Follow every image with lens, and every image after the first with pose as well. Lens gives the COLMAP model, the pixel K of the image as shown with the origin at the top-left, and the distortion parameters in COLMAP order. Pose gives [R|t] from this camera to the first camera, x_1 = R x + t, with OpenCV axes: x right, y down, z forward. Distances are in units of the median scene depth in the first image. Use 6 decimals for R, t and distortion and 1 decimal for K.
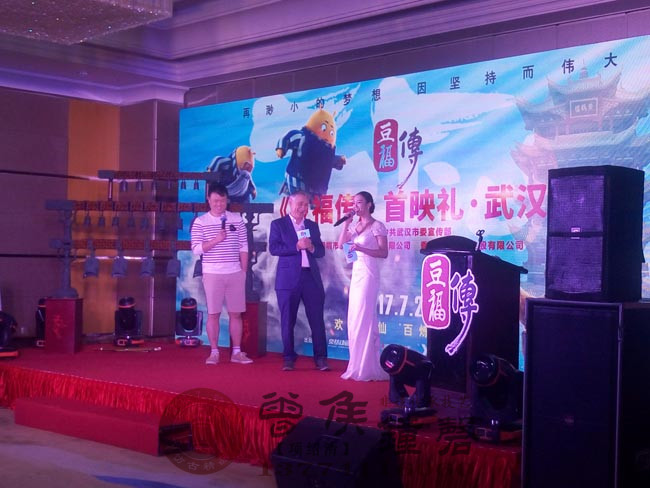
lens RADIAL K [[985.3, 0, 325.0], [0, 985.3, 244.0], [0, 0, 1]] dist [0.341107, -1.844836]
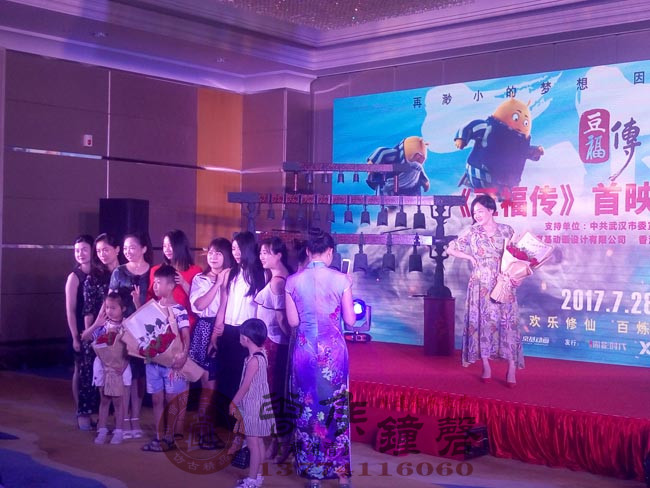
lens RADIAL K [[985.3, 0, 325.0], [0, 985.3, 244.0], [0, 0, 1]] dist [0.341107, -1.844836]
pose [[0.998718, 0.001142, 0.050598, -0.237434], [-0.001660, 0.999947, 0.010201, -0.003573], [-0.050583, -0.010272, 0.998667, 0.036292]]
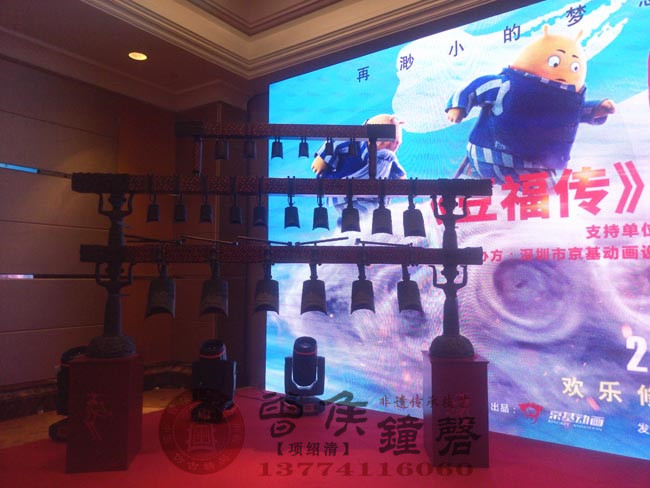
lens RADIAL K [[493.6, 0, 325.0], [0, 493.6, 244.0], [0, 0, 1]] dist [0.007842, 0.002324]
pose [[0.988451, -0.001801, 0.151532, -0.188843], [0.009372, 0.998742, -0.049264, 0.008844], [-0.151252, 0.050115, 0.987224, 0.729252]]
